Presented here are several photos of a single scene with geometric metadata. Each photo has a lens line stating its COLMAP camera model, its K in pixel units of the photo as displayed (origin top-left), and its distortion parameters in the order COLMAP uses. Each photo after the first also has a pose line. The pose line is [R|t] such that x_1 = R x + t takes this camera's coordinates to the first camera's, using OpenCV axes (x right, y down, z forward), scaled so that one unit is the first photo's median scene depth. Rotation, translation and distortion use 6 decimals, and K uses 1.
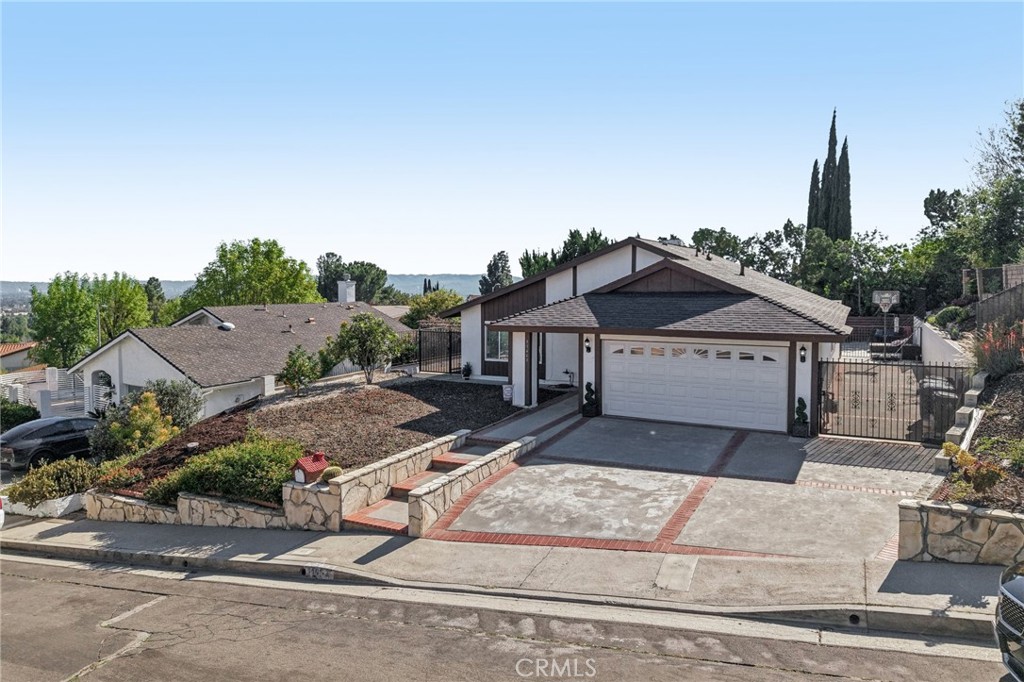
lens RADIAL K [[696.2, 0, 507.4], [0, 696.2, 314.7], [0, 0, 1]] dist [0.019573, -0.001008]
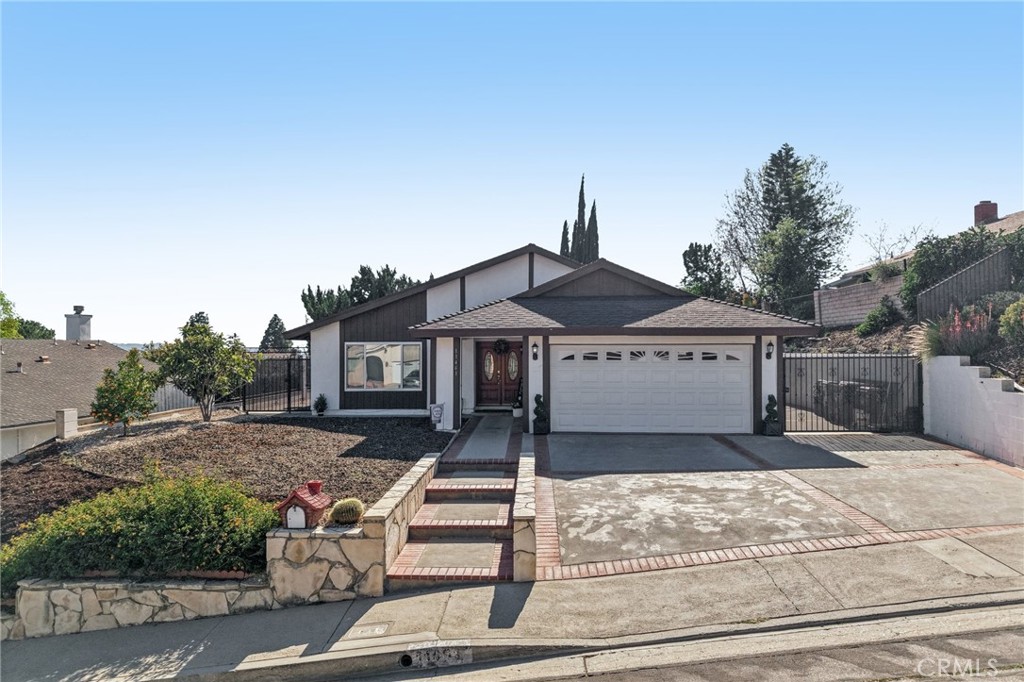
lens RADIAL K [[686.1, 0, 509.3], [0, 686.1, 343.5], [0, 0, 1]] dist [0.013596, -0.004700]
pose [[0.906415, 0.002958, 0.422378, -0.352110], [0.022382, 0.998234, -0.055022, 0.104486], [-0.421795, 0.059327, 0.904748, 0.327307]]
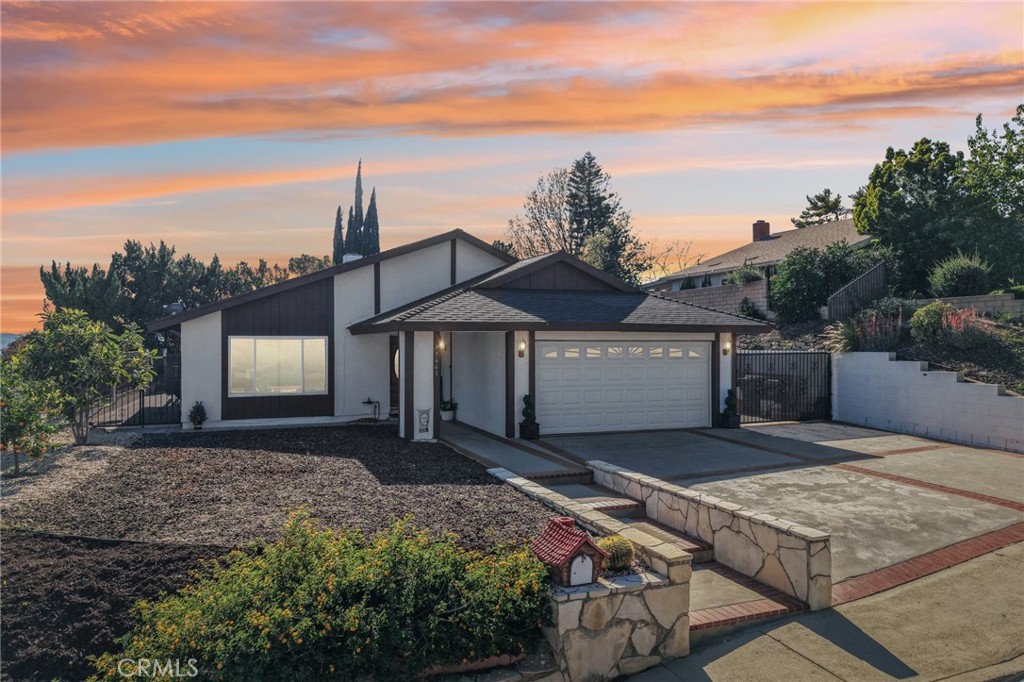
lens RADIAL K [[689.7, 0, 512.0], [0, 689.7, 341.0], [0, 0, 1]] dist [-0.004910, 0.021444]
pose [[0.650328, 0.004850, 0.759638, -0.622540], [0.036922, 0.998596, -0.037984, 0.085191], [-0.758756, 0.052750, 0.649236, 0.665847]]
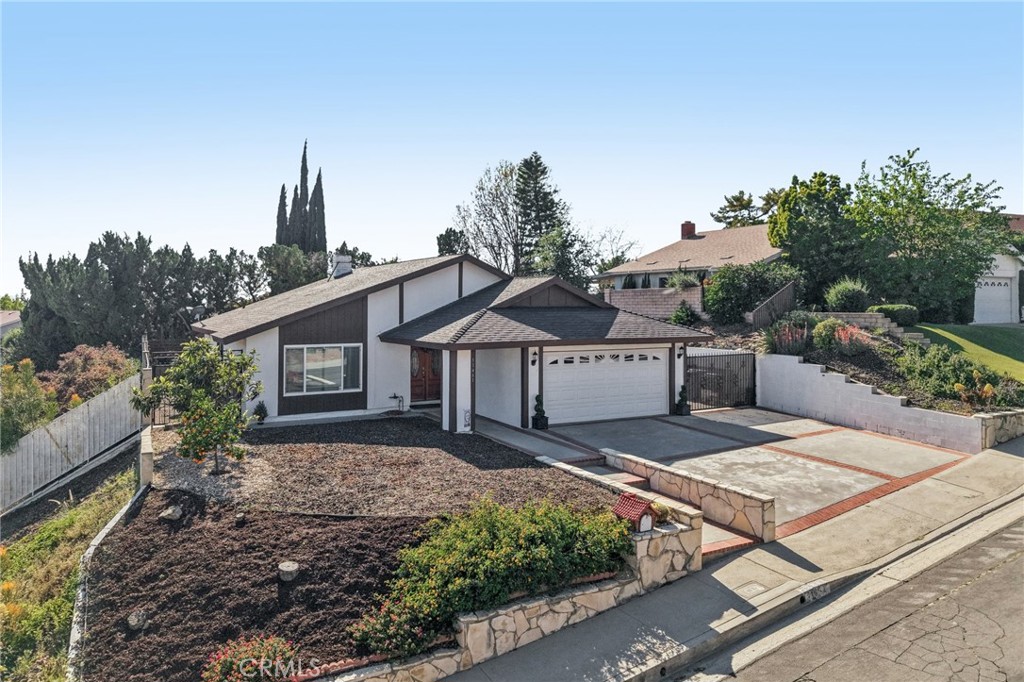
lens RADIAL K [[708.4, 0, 512.5], [0, 708.4, 292.1], [0, 0, 1]] dist [0.015218, -0.000081]
pose [[0.545365, 0.016681, 0.838033, -1.002384], [0.037529, 0.998313, -0.044294, -0.010574], [-0.837358, 0.055607, 0.543819, 0.603467]]
